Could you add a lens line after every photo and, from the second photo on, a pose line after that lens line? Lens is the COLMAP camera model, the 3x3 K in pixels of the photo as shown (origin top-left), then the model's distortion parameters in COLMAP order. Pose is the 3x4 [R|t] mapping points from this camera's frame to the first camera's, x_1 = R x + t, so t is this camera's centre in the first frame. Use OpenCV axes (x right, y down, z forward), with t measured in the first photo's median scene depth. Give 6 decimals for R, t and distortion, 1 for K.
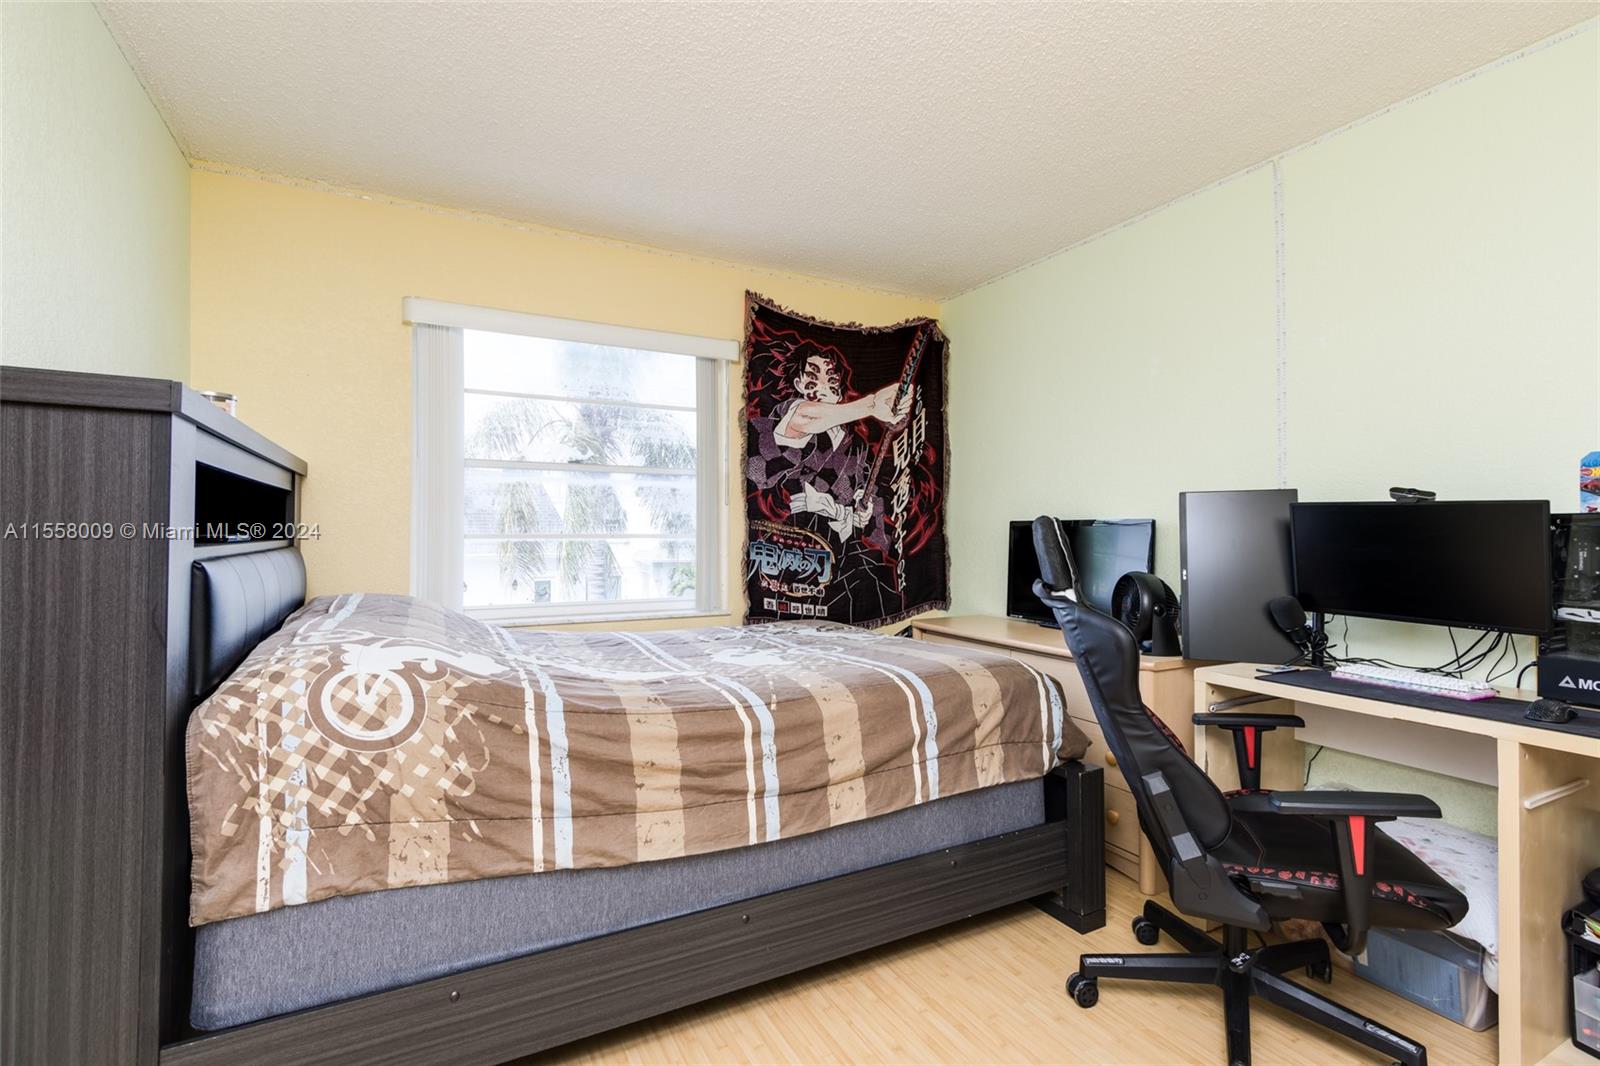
lens RADIAL K [[738.0, 0, 799.2], [0, 738.0, 529.4], [0, 0, 1]] dist [0.007822, 0.000636]
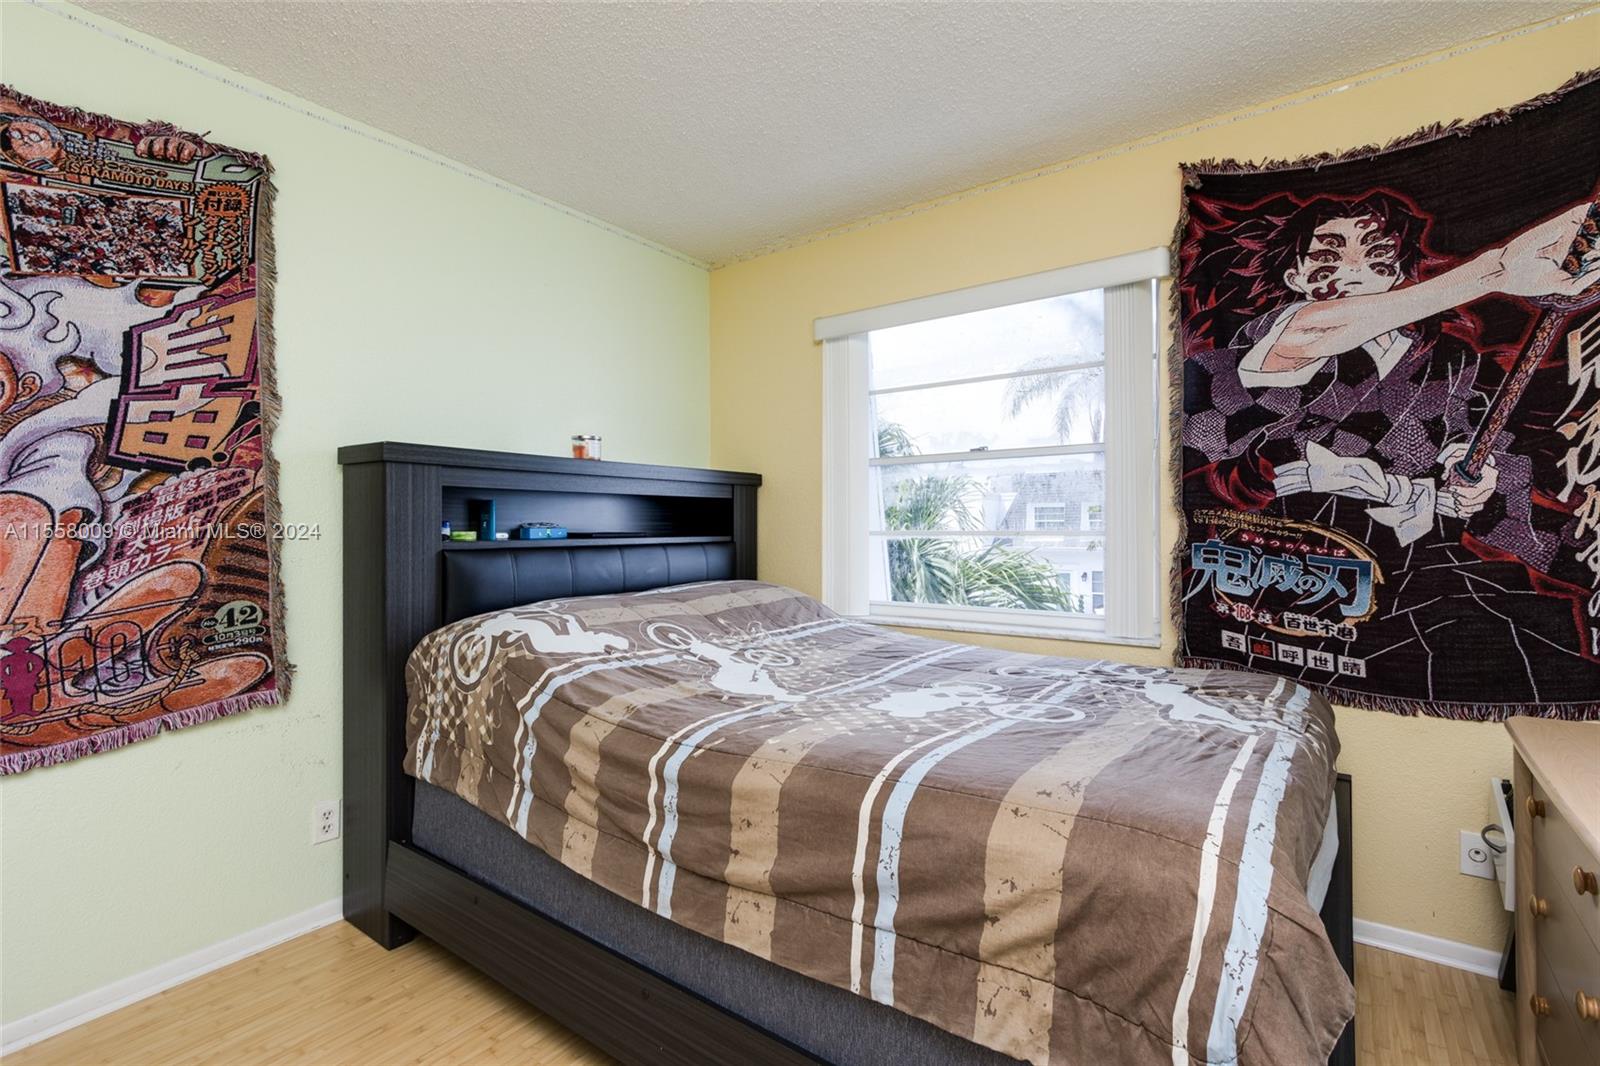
lens RADIAL K [[738.0, 0, 804.4], [0, 738.0, 528.6], [0, 0, 1]] dist [0.007822, 0.000636]
pose [[0.439180, -0.001329, -0.898398, 0.362872], [0.007455, 0.999970, 0.002165, 0.000472], [0.898368, -0.007648, 0.439177, 0.381877]]
